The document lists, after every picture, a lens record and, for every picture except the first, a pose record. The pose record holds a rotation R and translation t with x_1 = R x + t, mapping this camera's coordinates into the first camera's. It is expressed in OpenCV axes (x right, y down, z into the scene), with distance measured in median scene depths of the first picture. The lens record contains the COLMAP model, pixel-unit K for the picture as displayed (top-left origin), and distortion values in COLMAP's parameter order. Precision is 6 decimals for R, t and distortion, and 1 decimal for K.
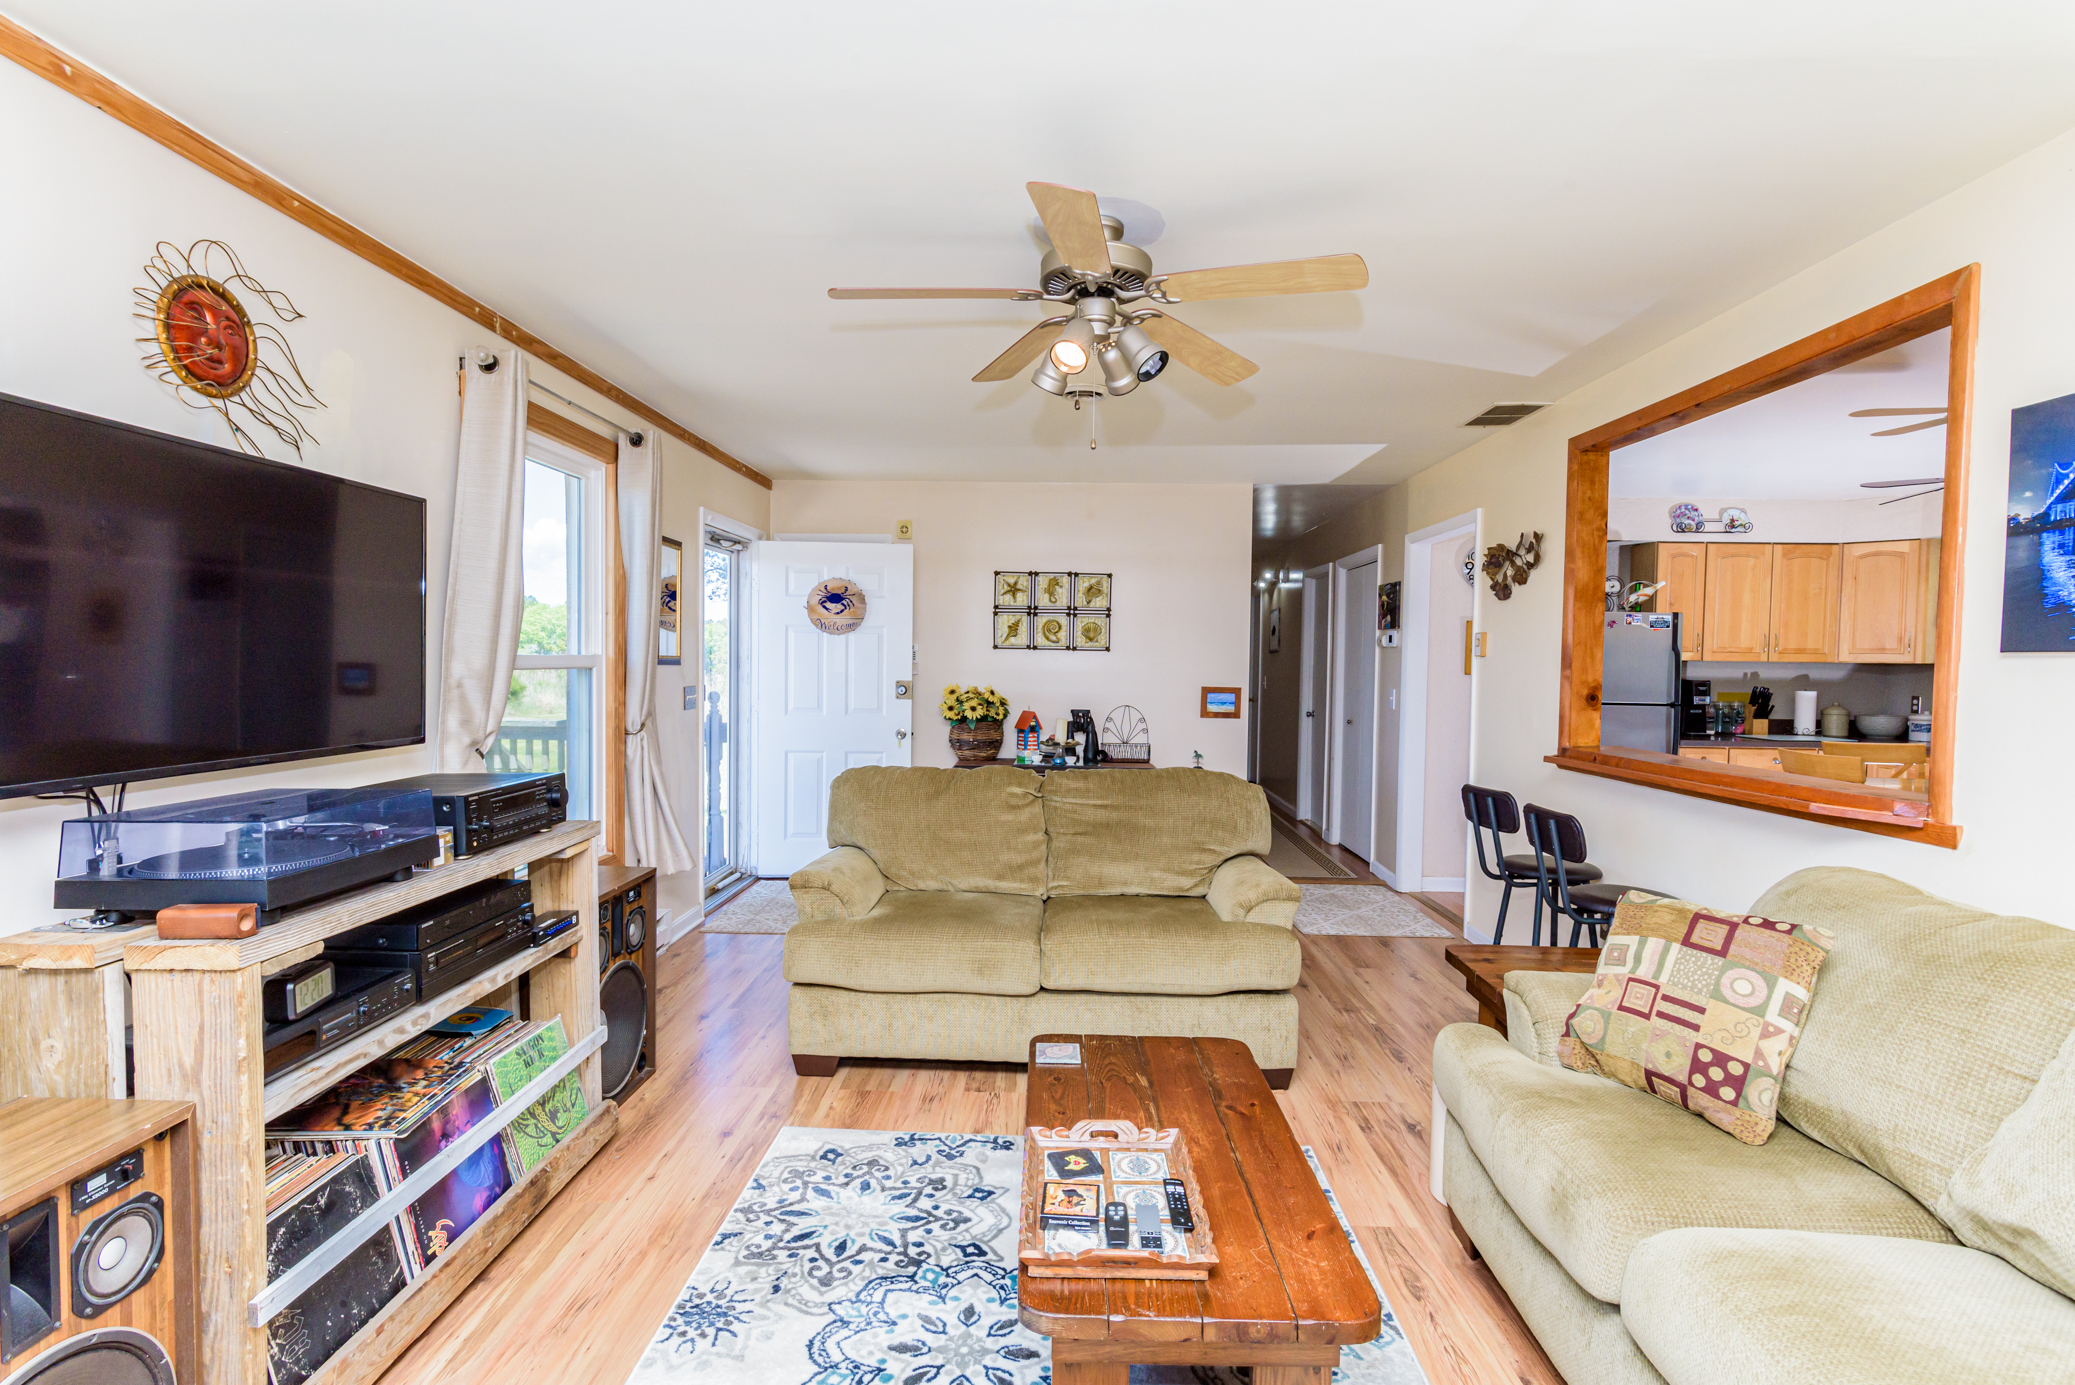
lens RADIAL K [[1019.9, 0, 1055.6], [0, 1019.9, 688.9], [0, 0, 1]] dist [0.005640, -0.001761]
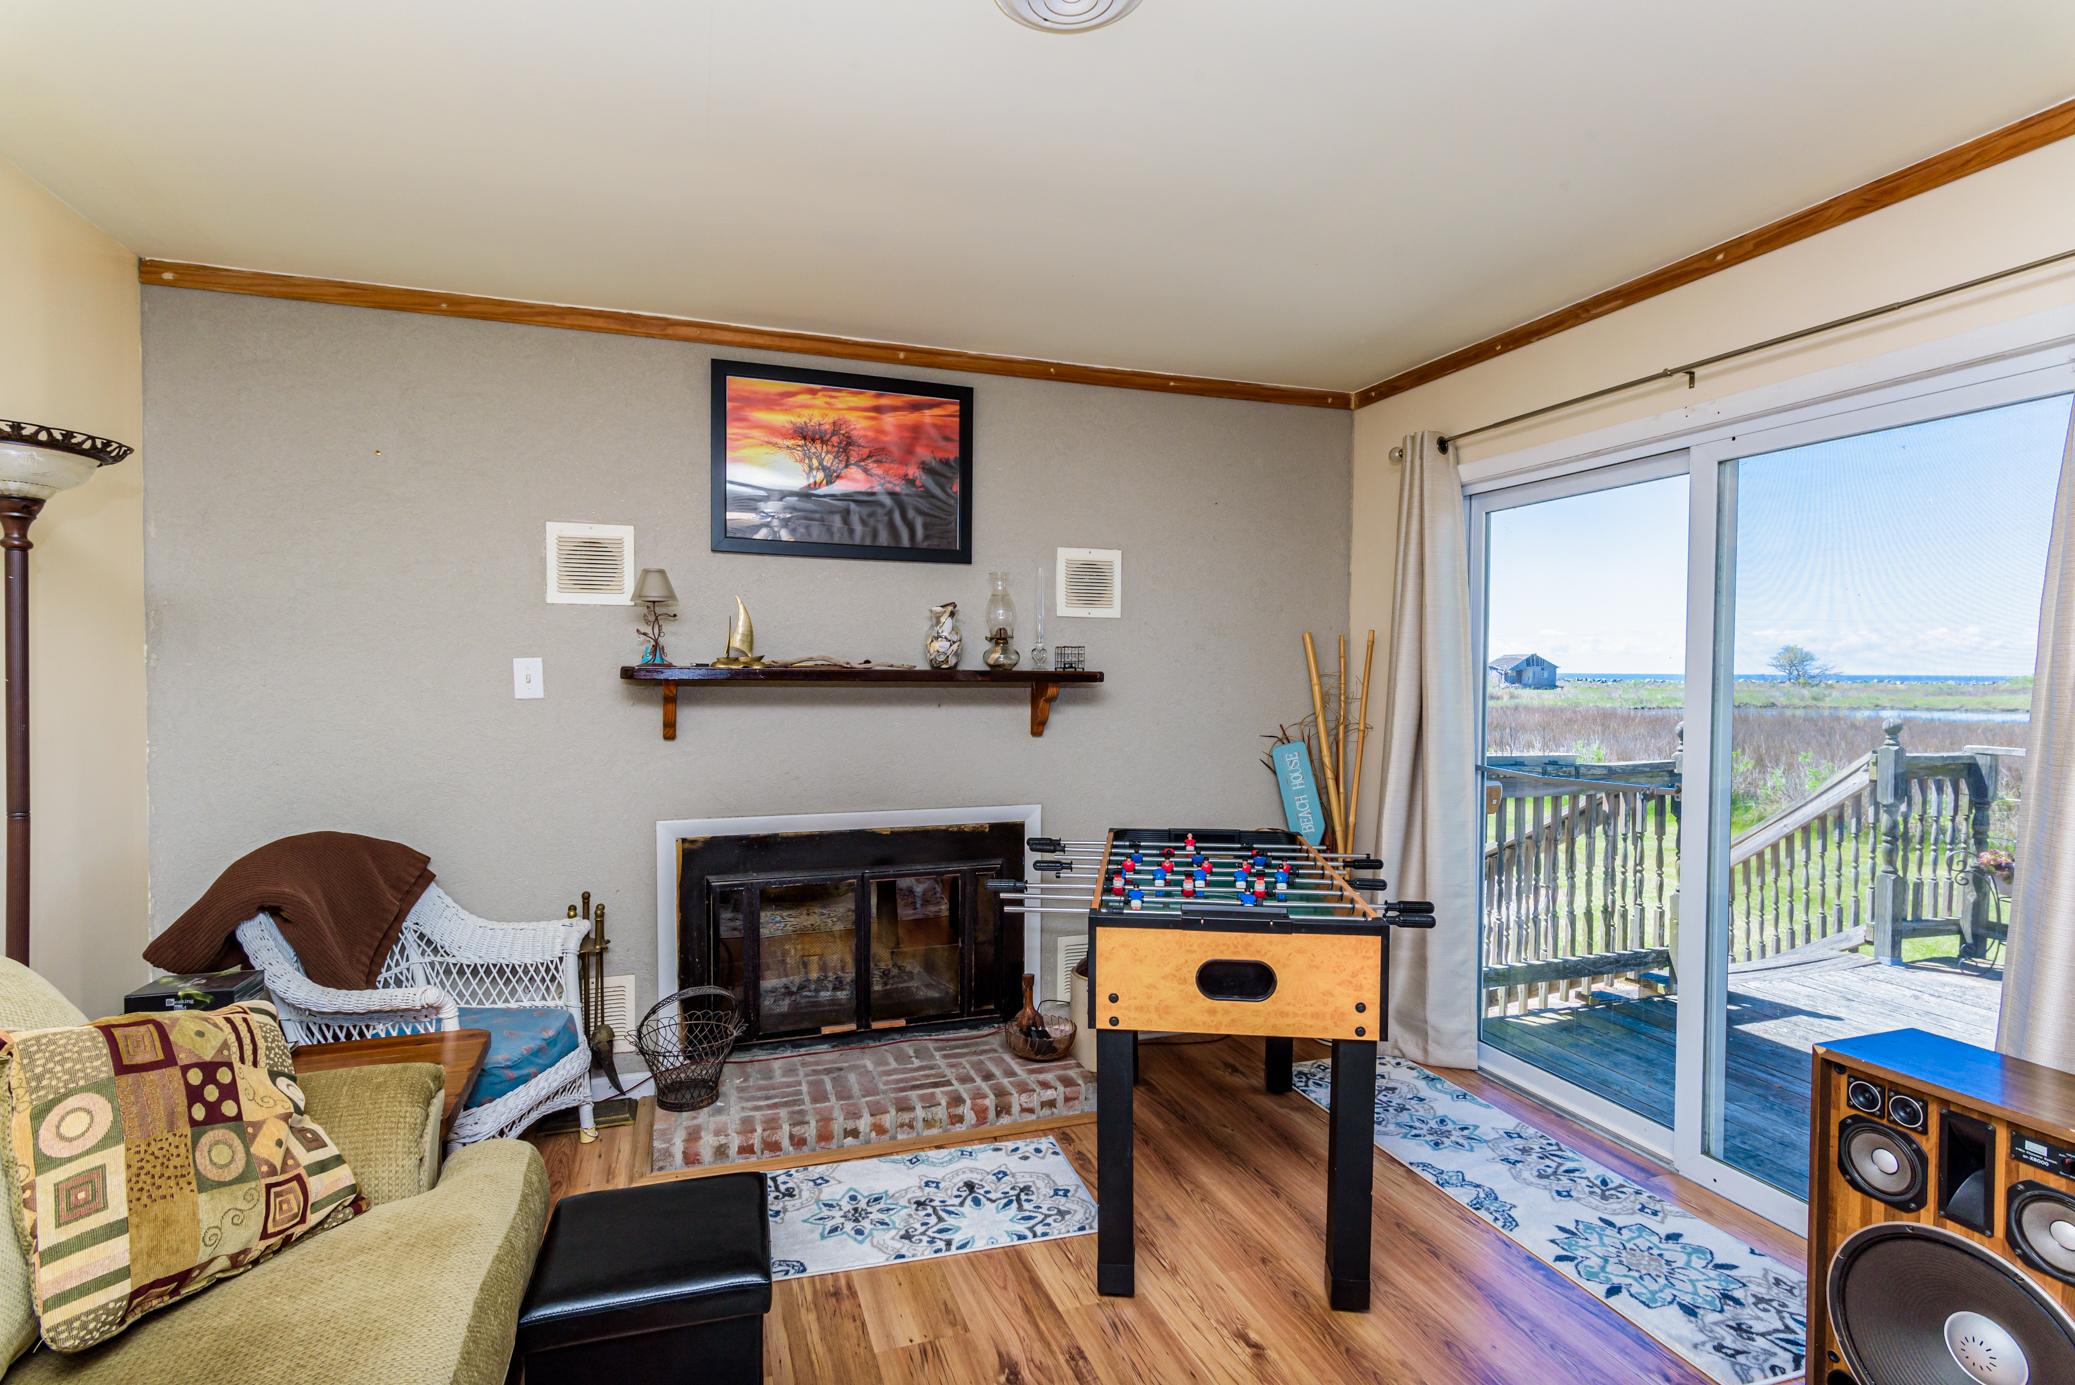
lens RADIAL K [[1019.9, 0, 1036.0], [0, 1019.9, 695.3], [0, 0, 1]] dist [0.005640, -0.001761]
pose [[-0.939502, -0.010167, -0.342393, 0.298260], [-0.029097, 0.998316, 0.050194, -0.022444], [0.341306, 0.057120, -0.938215, 1.032212]]
